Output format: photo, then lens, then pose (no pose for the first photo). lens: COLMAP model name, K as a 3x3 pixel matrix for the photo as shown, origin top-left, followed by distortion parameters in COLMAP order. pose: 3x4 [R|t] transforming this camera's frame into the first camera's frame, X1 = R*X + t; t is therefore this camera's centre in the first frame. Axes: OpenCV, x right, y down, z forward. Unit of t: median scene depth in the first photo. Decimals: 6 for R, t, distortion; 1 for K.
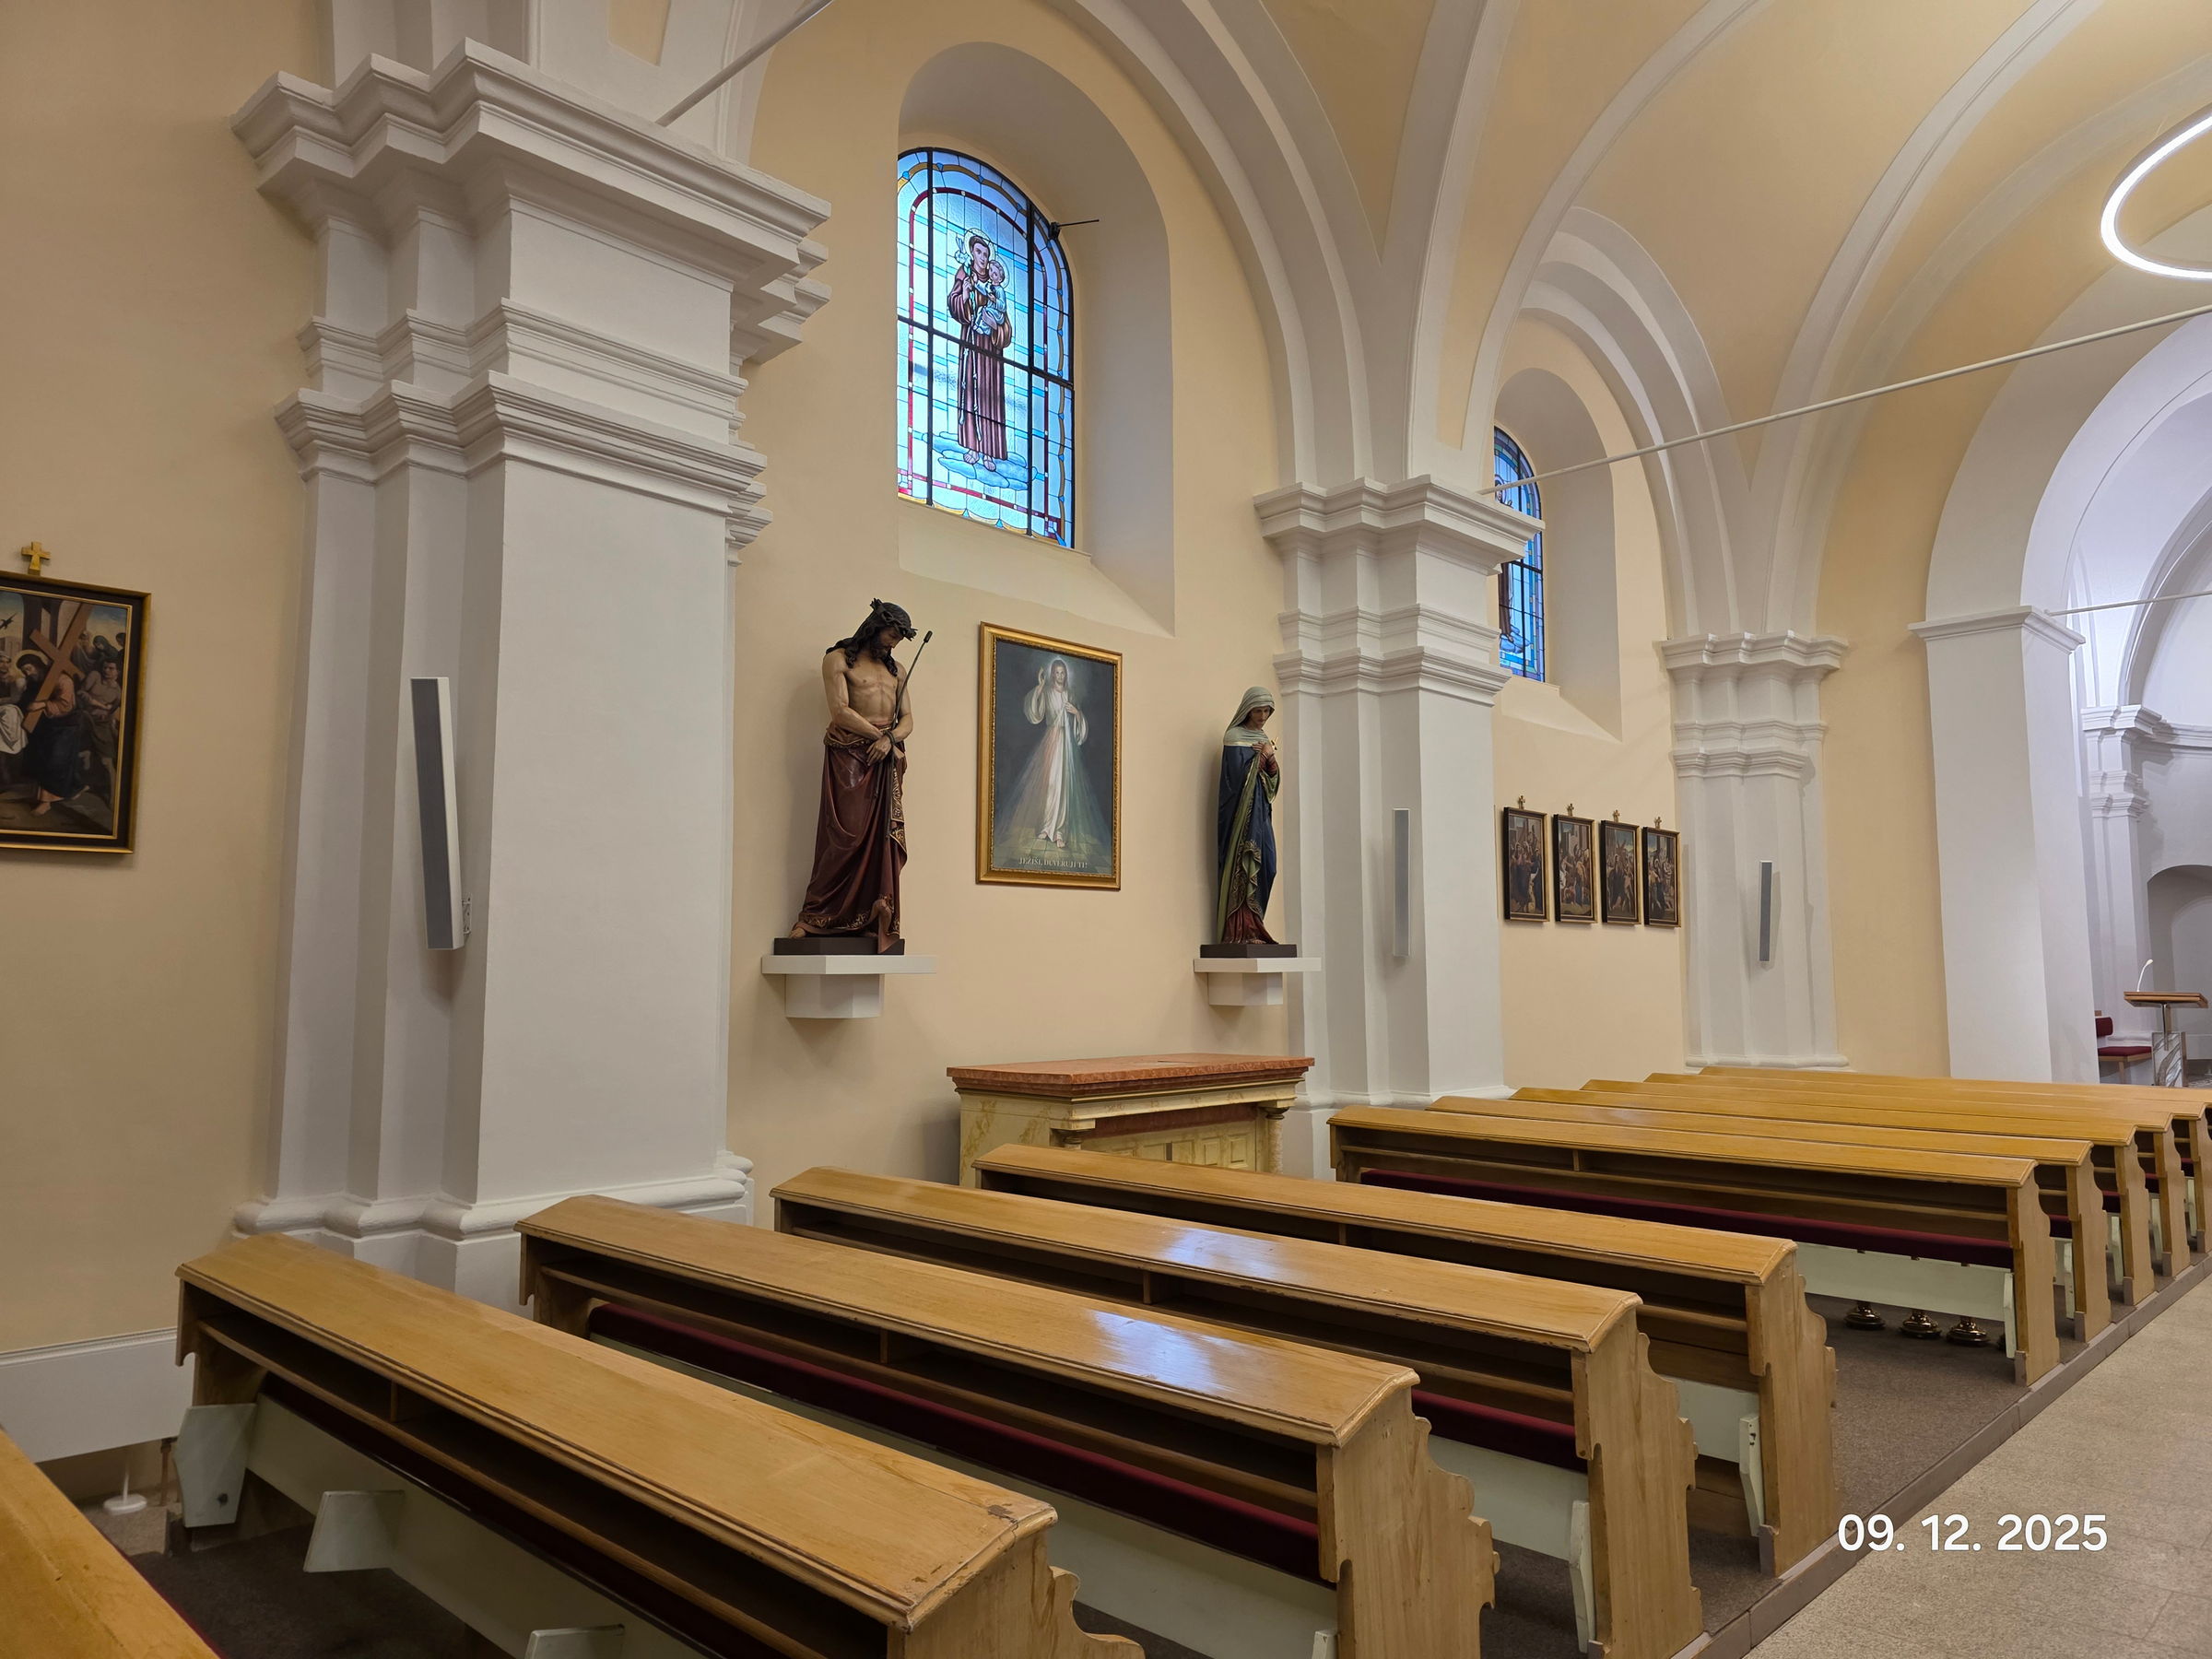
lens RADIAL K [[1480.6, 0, 1129.8], [0, 1480.6, 832.9], [0, 0, 1]] dist [0.102899, -0.115629]
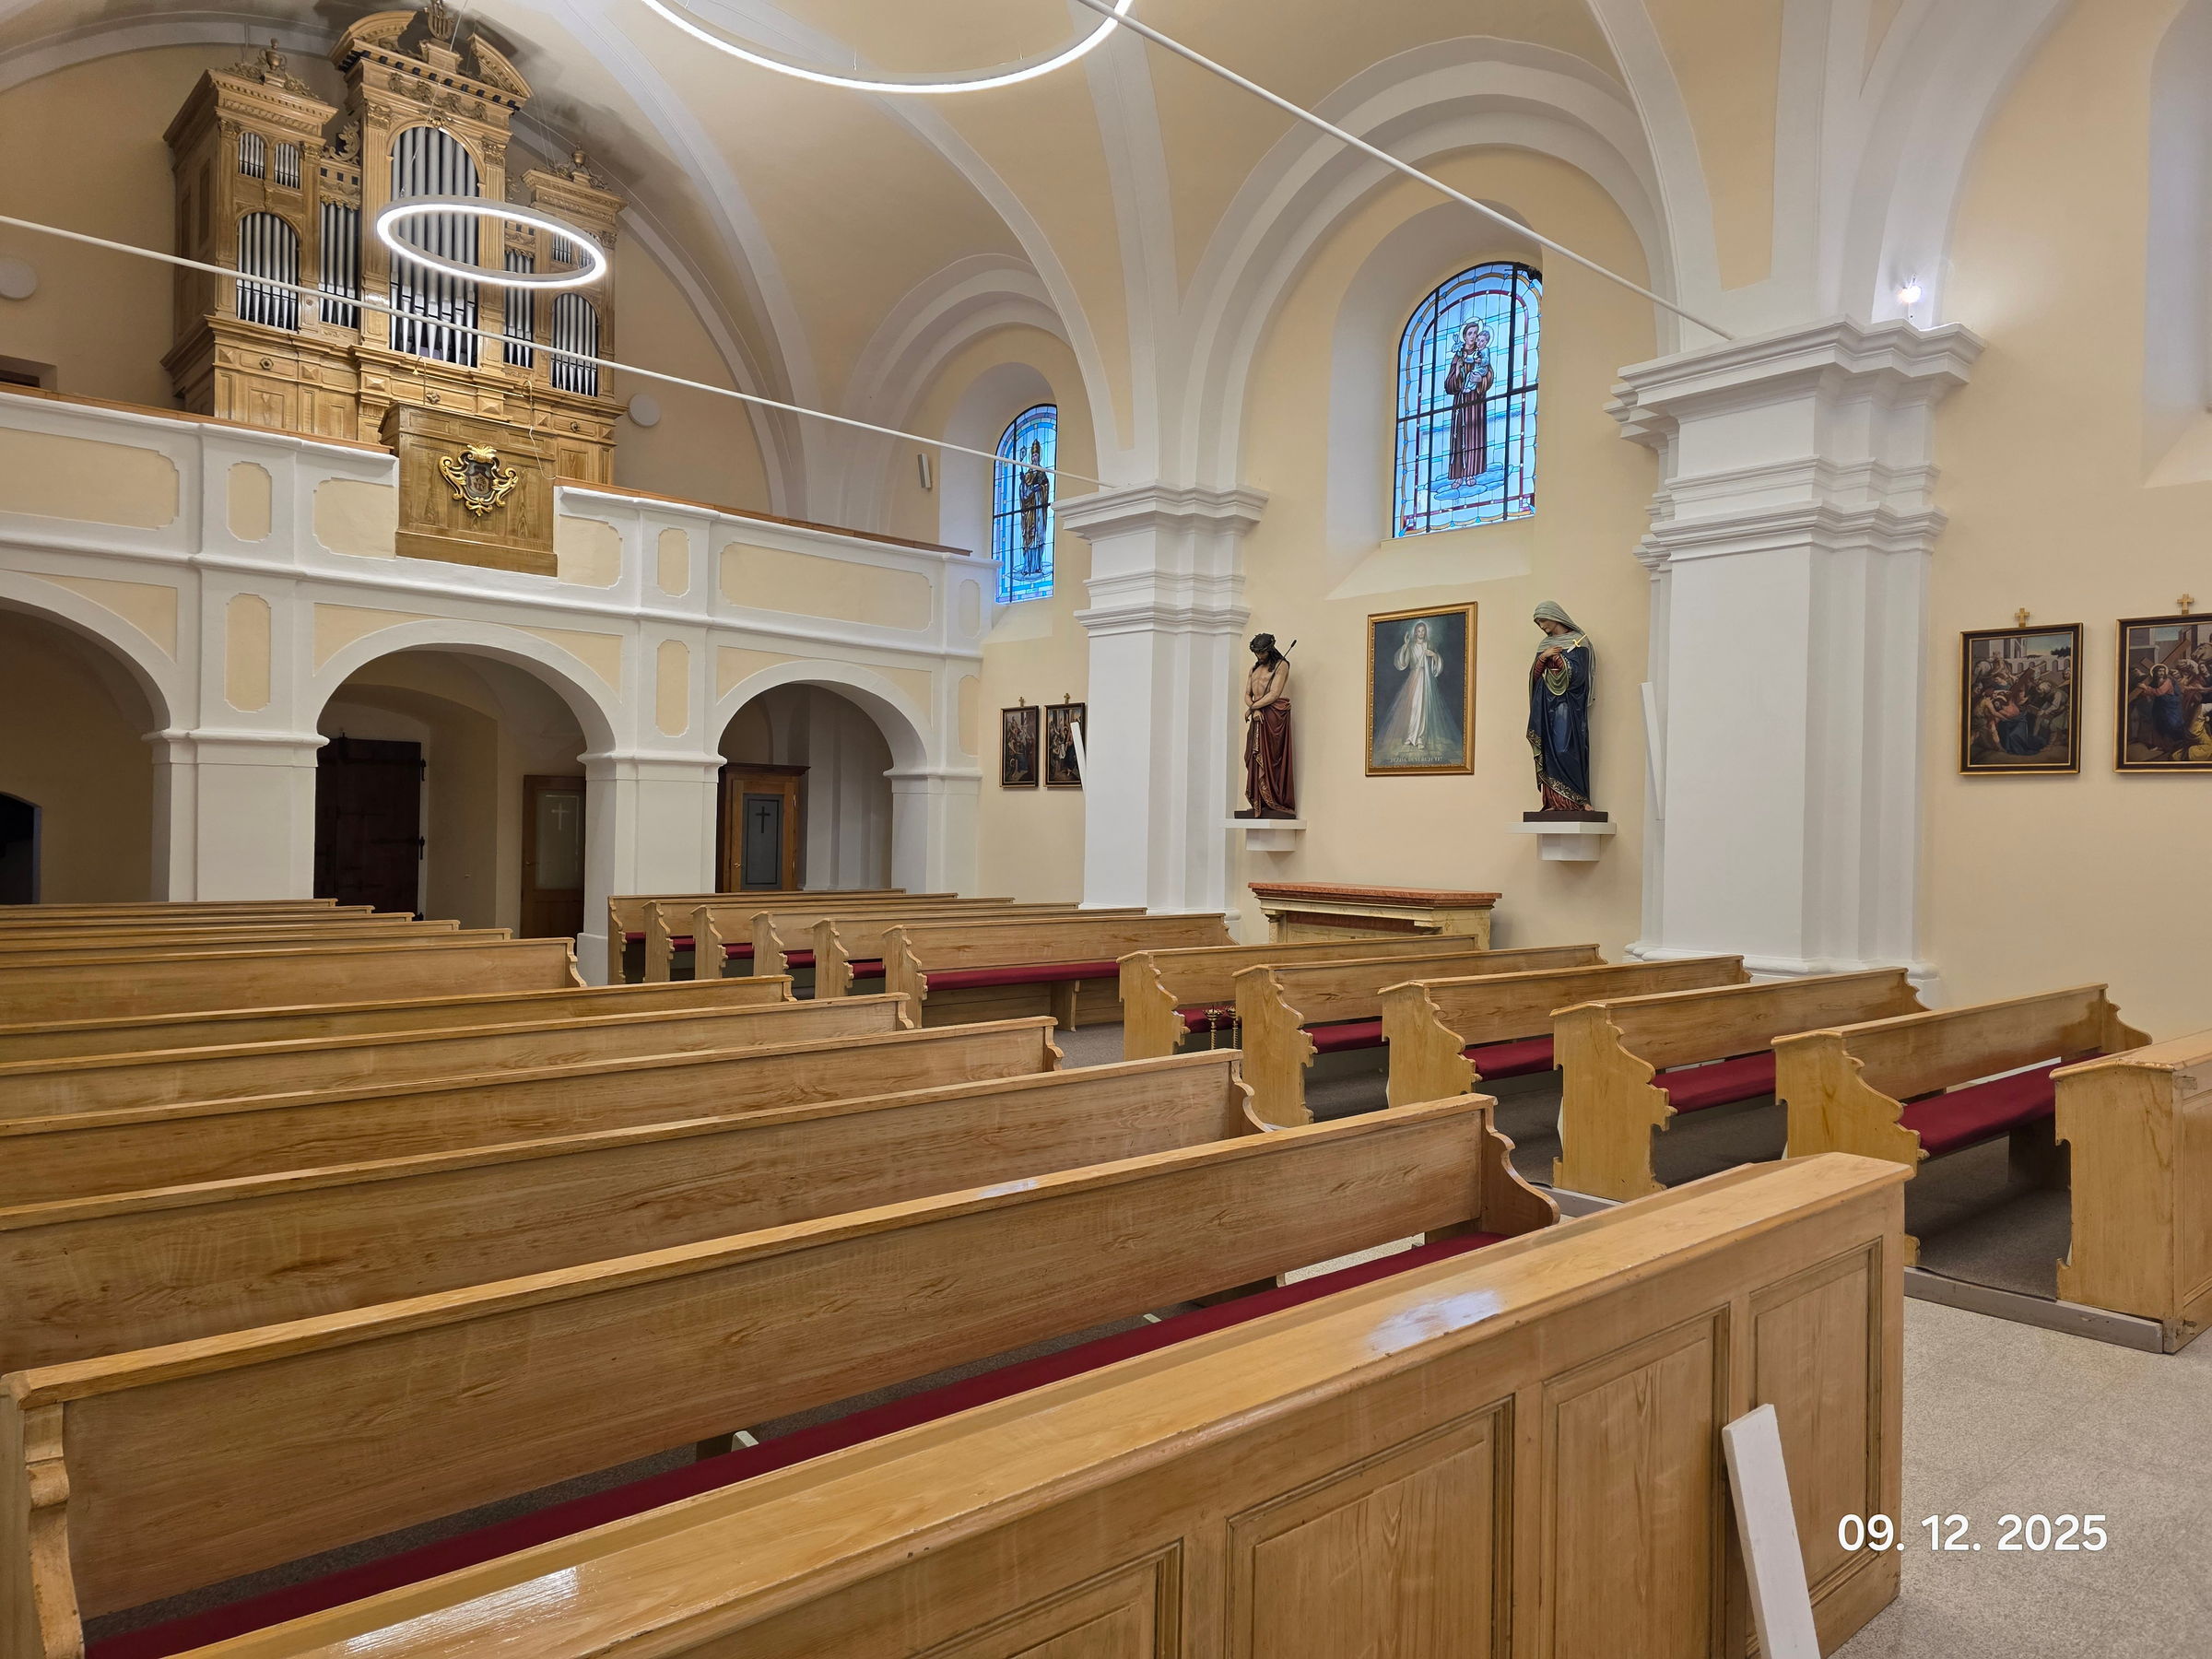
lens RADIAL K [[1477.1, 0, 1135.7], [0, 1477.1, 827.1], [0, 0, 1]] dist [0.066576, -0.066930]
pose [[-0.062479, -0.002702, -0.998043, 1.352921], [0.072415, 0.997348, -0.007234, 0.072671], [0.995416, -0.072725, -0.062118, 0.737368]]
